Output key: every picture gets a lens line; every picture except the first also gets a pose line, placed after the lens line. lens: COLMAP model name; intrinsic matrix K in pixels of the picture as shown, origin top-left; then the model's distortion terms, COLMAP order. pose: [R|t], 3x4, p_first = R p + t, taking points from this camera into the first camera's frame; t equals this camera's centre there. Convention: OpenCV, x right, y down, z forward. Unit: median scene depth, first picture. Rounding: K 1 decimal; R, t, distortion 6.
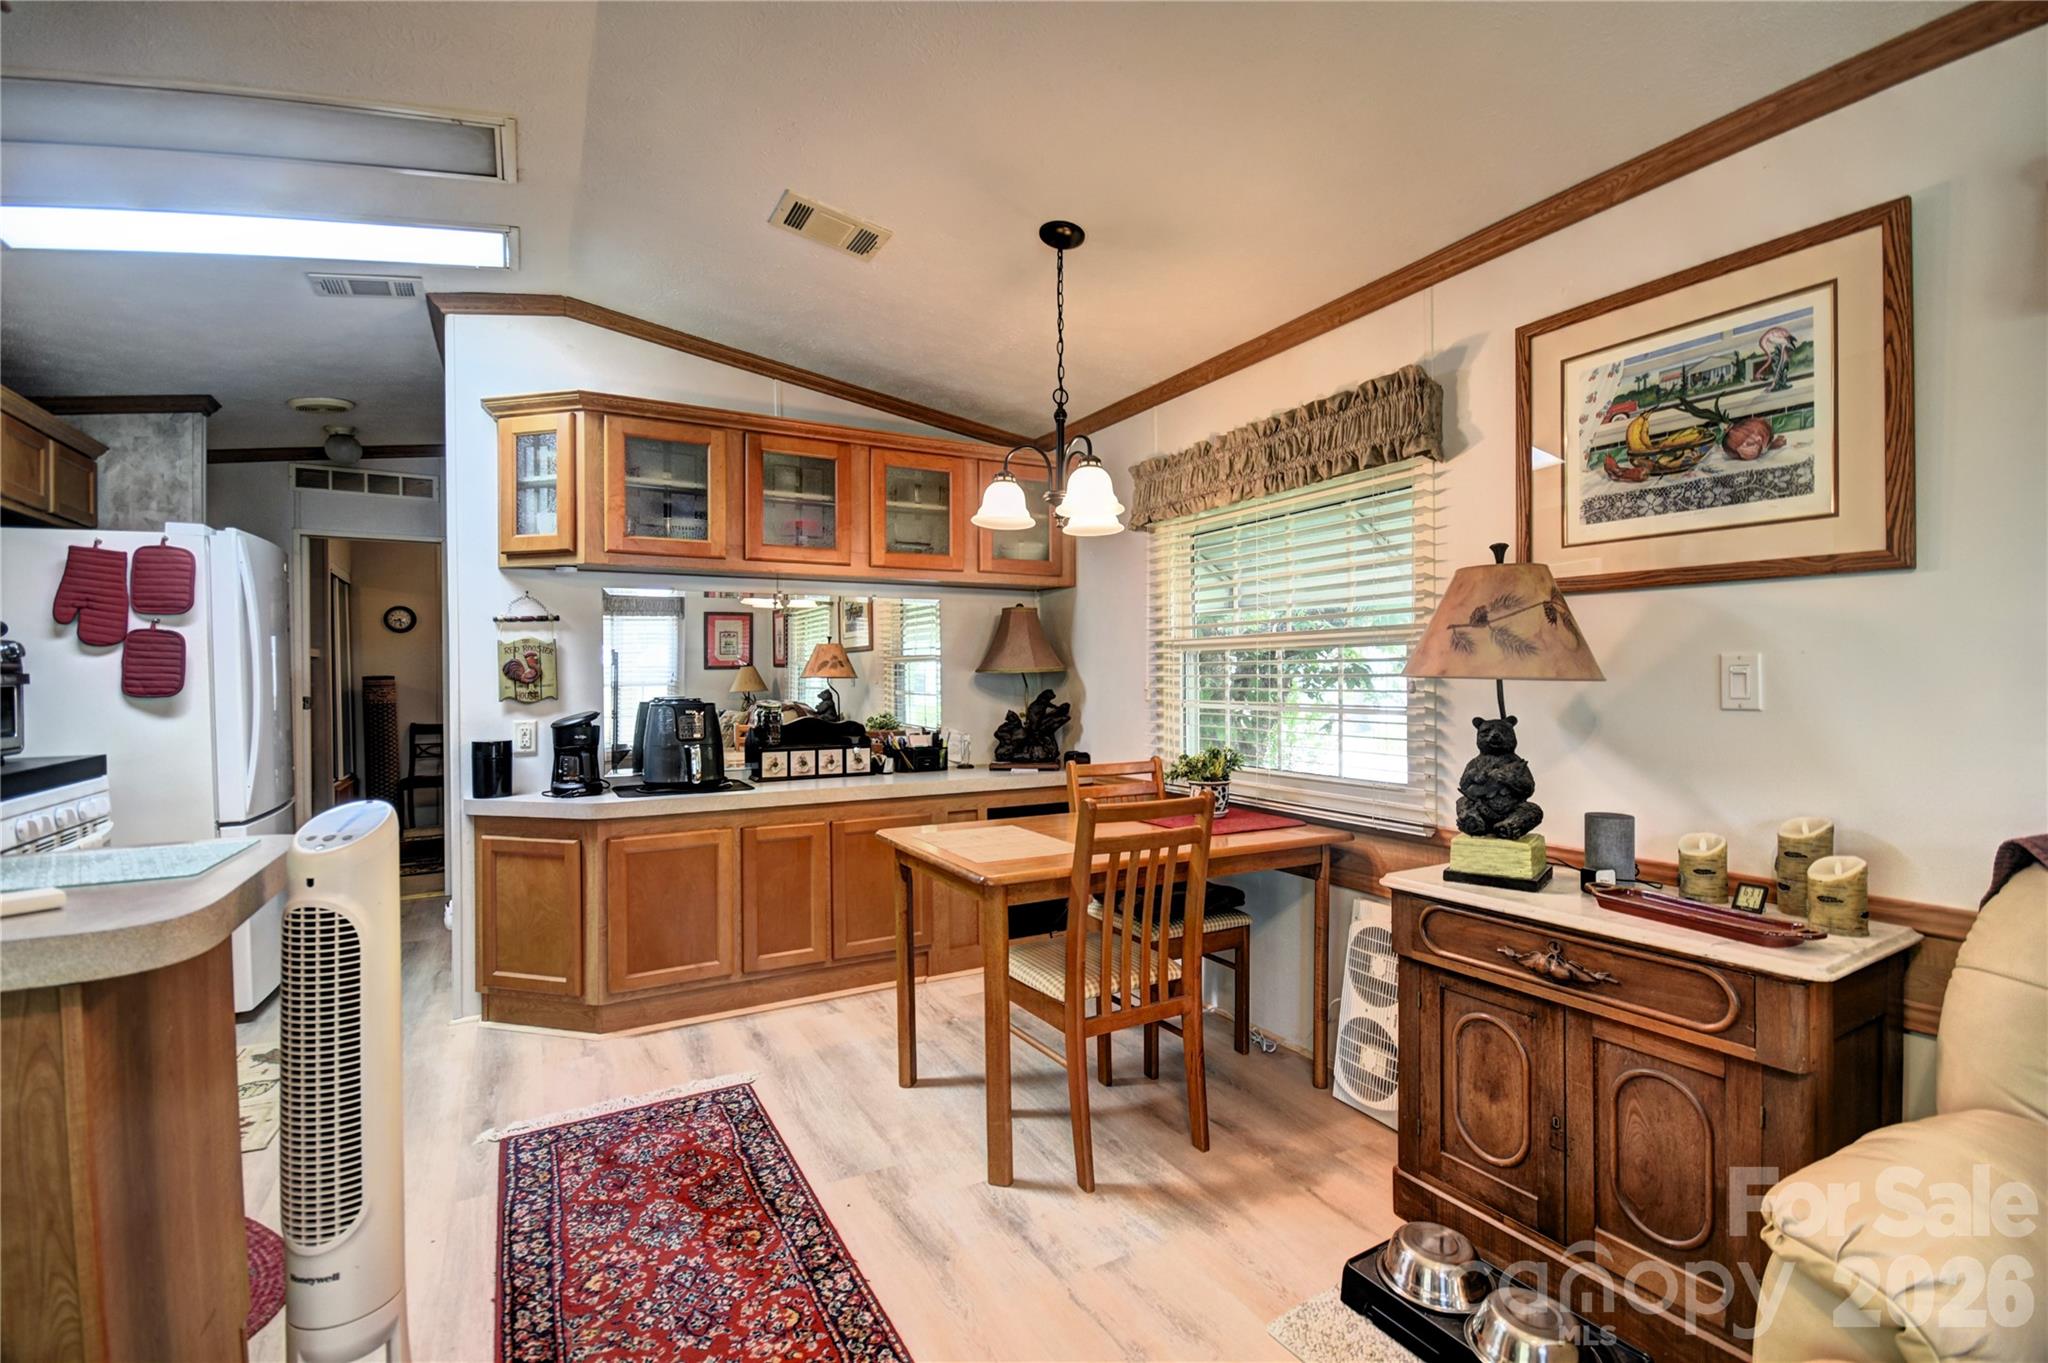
lens RADIAL K [[898.5, 0, 1028.4], [0, 898.5, 676.8], [0, 0, 1]] dist [0.005099, -0.007657]
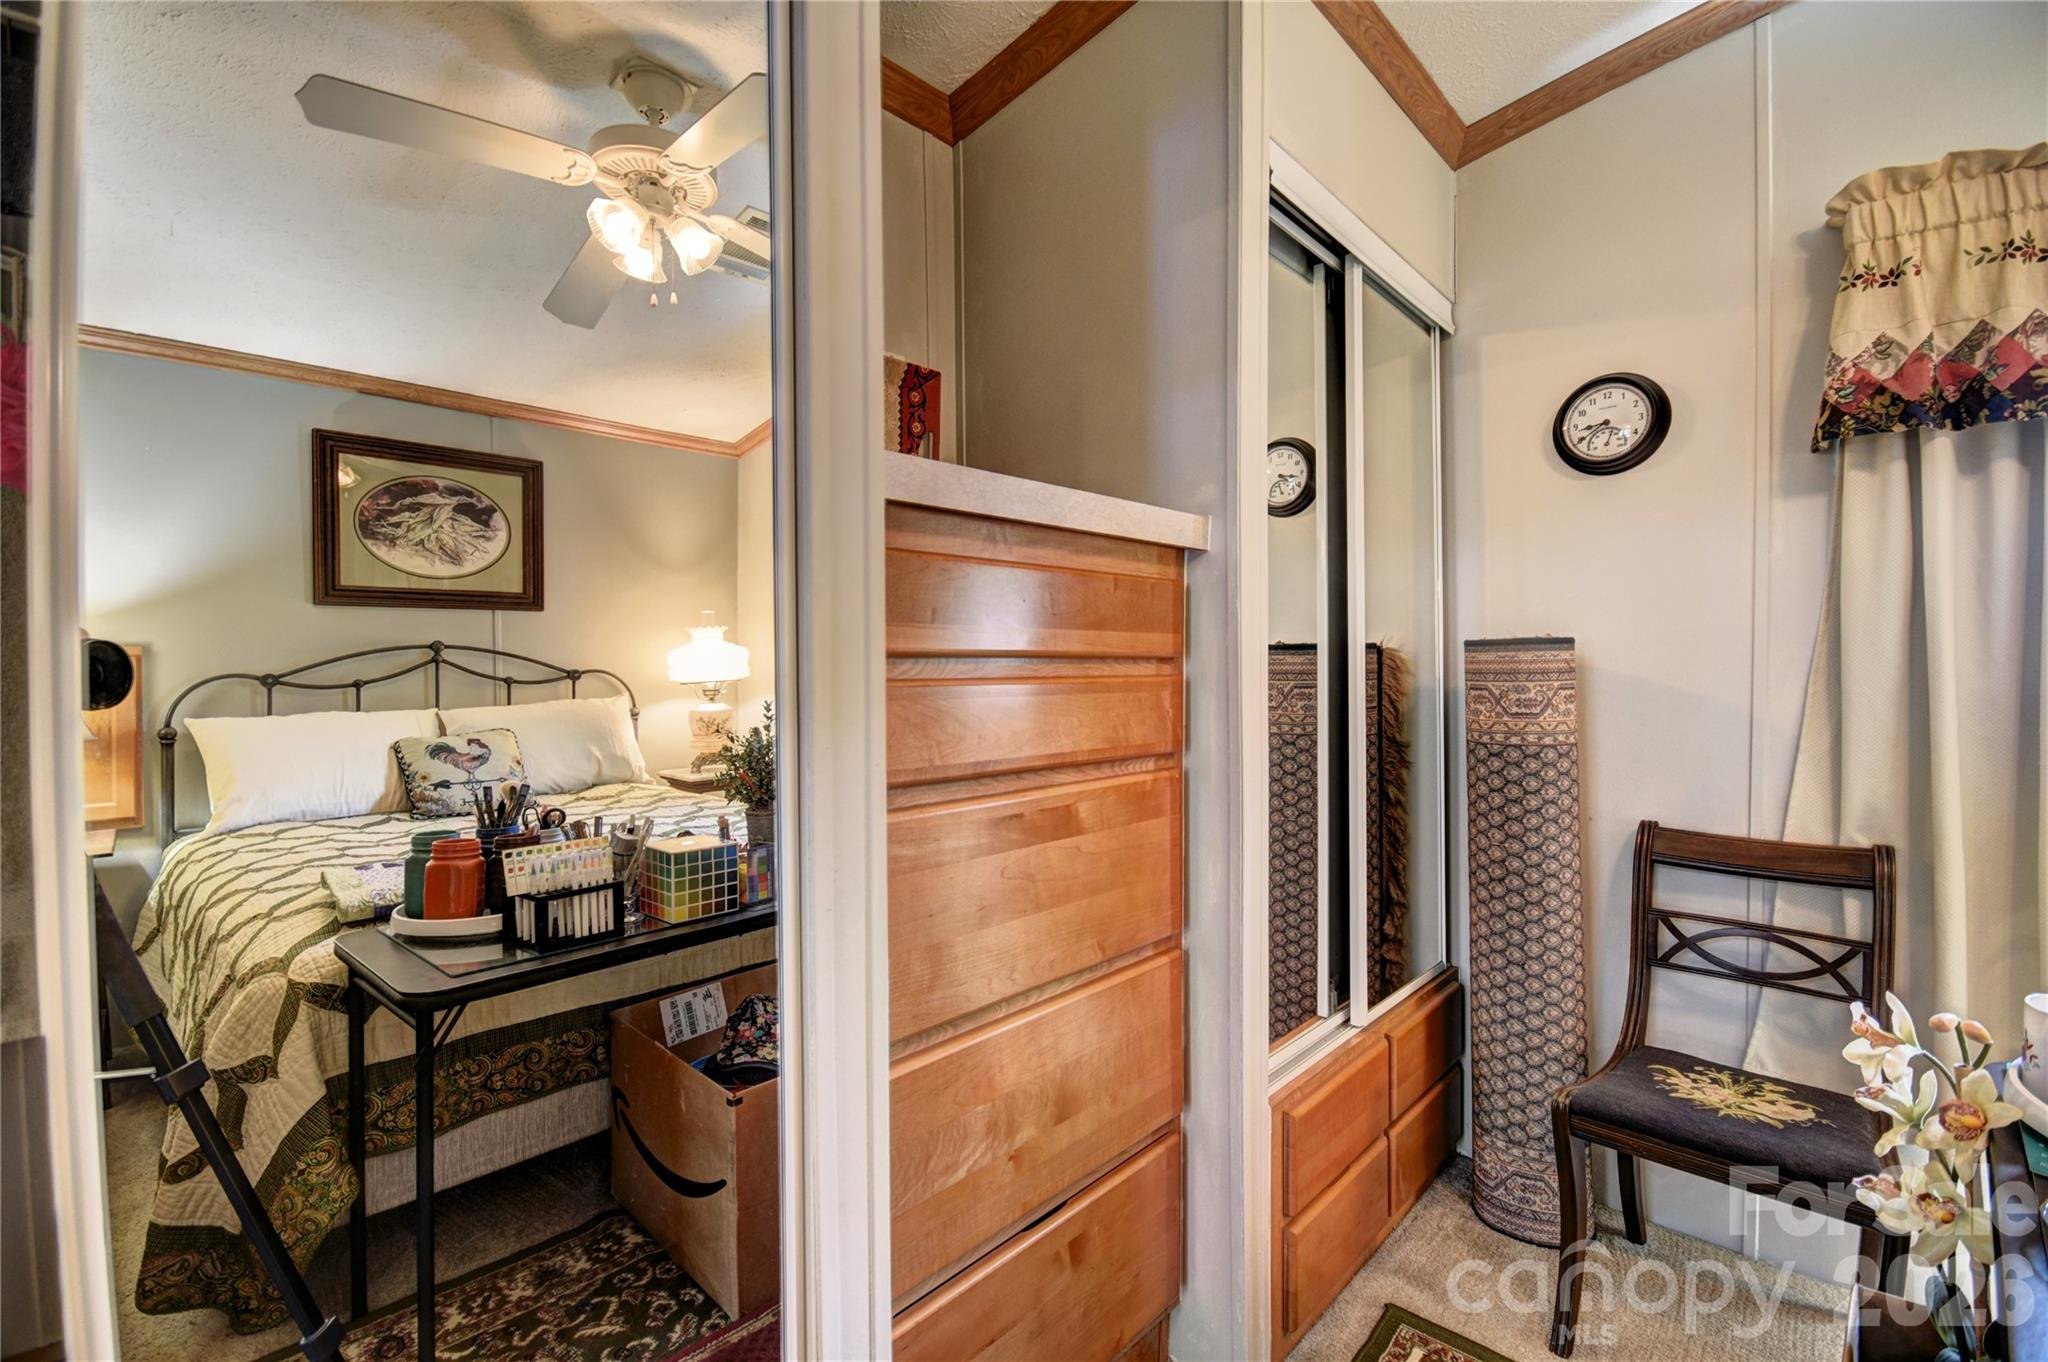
lens RADIAL K [[898.5, 0, 1039.1], [0, 898.5, 673.6], [0, 0, 1]] dist [0.005099, -0.007657]
pose [[0.309031, 0.022210, -0.950792, -1.152368], [0.001551, 0.999714, 0.023857, 0.008032], [0.951051, -0.008848, 0.308909, 1.757372]]
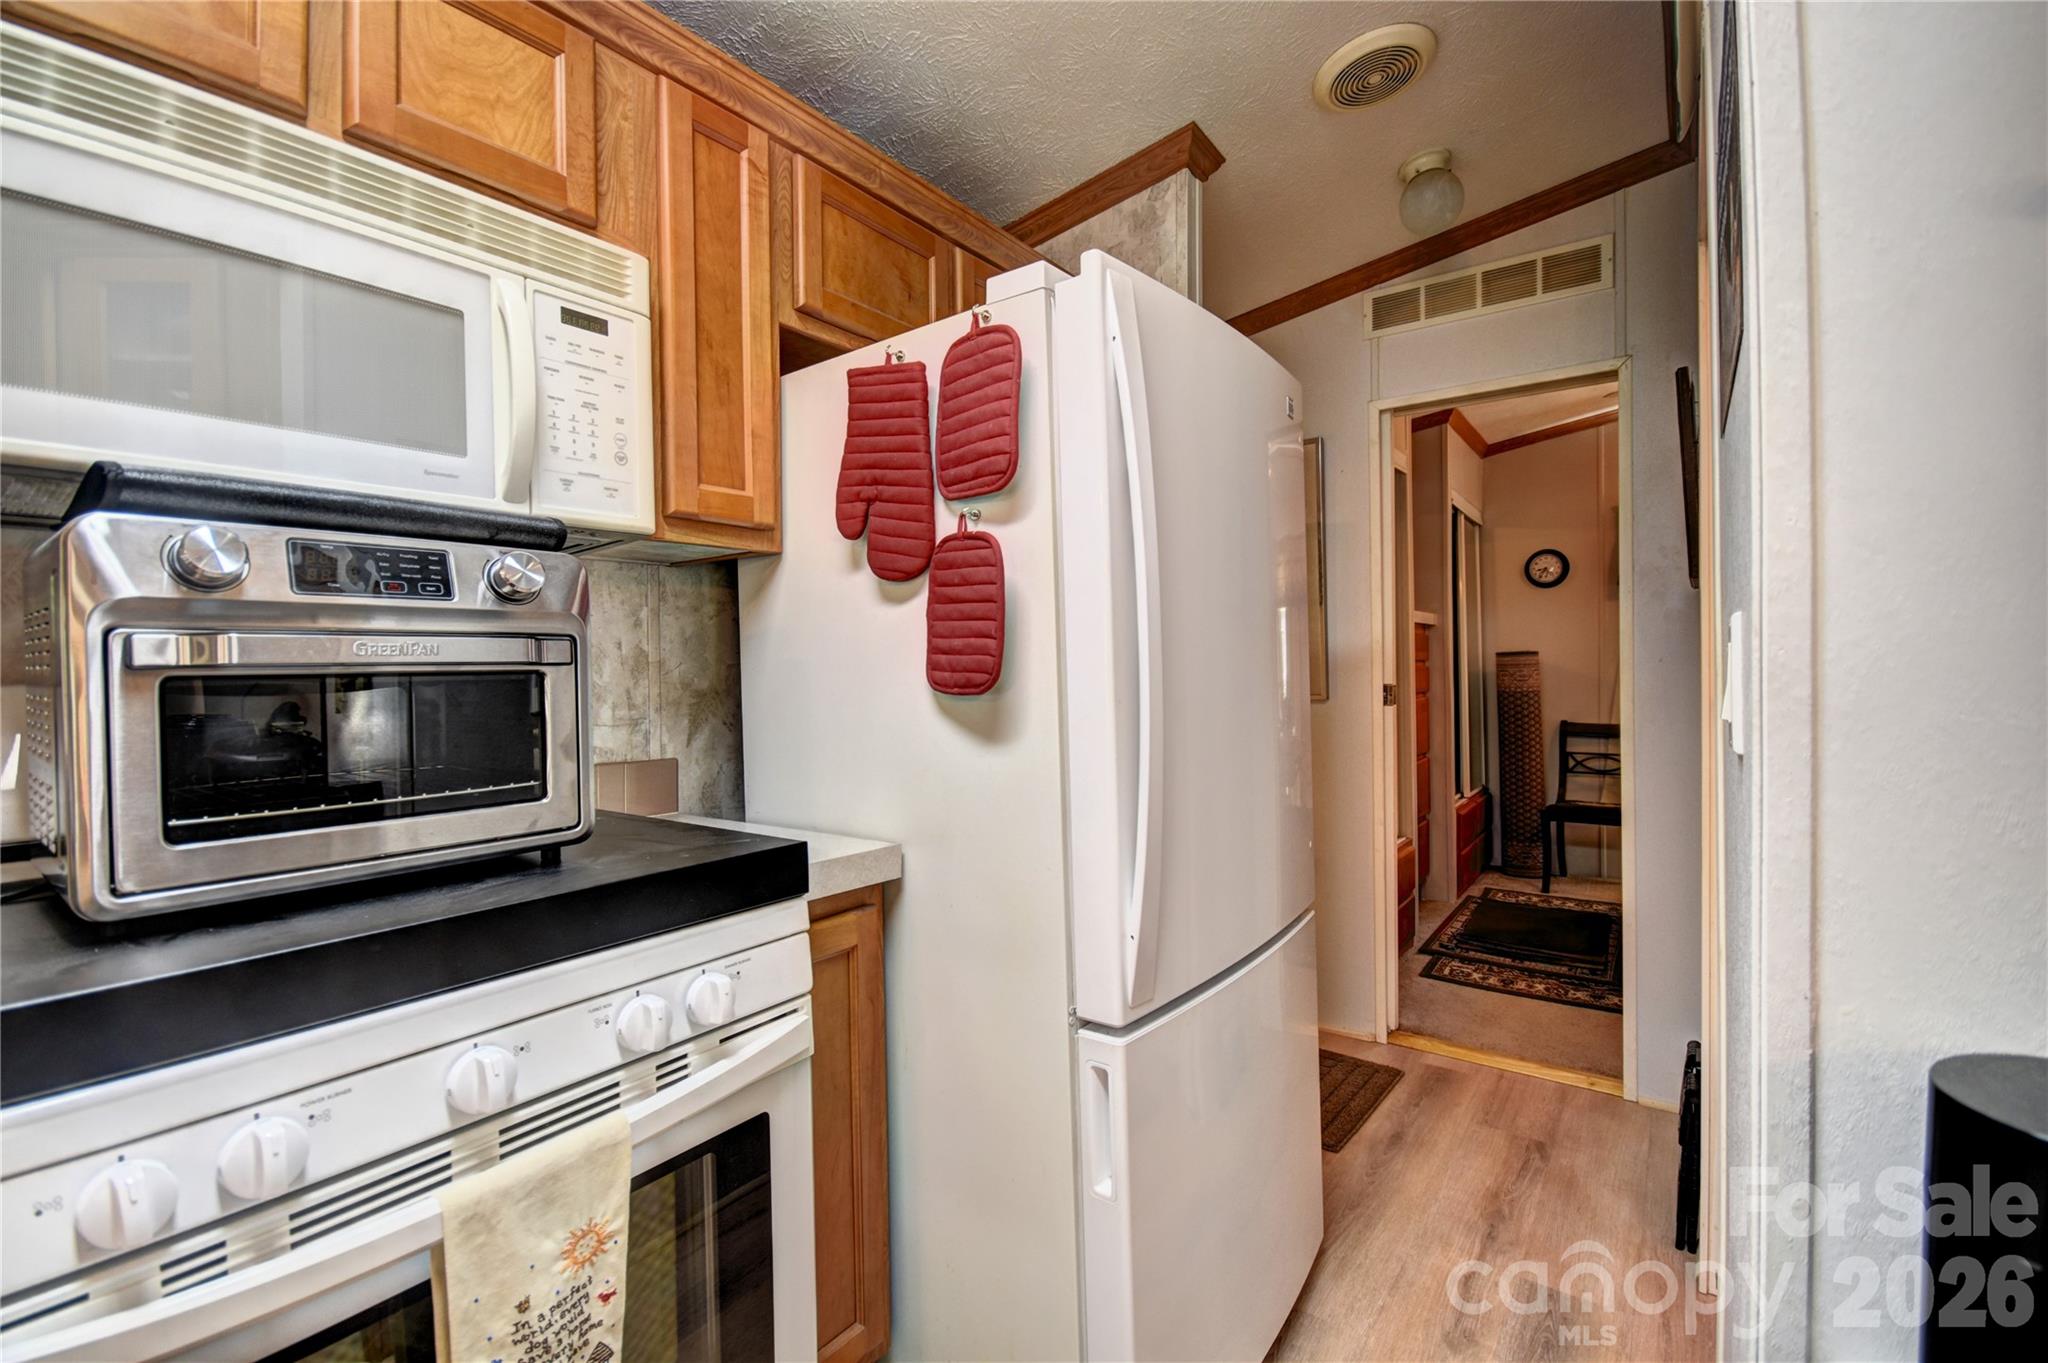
lens RADIAL K [[898.5, 0, 1033.9], [0, 898.5, 679.8], [0, 0, 1]] dist [0.005099, -0.007657]
pose [[0.420648, 0.014867, -0.907102, -0.555644], [0.009427, 0.999740, 0.020757, 0.007256], [0.907175, -0.017283, 0.420399, 0.823040]]
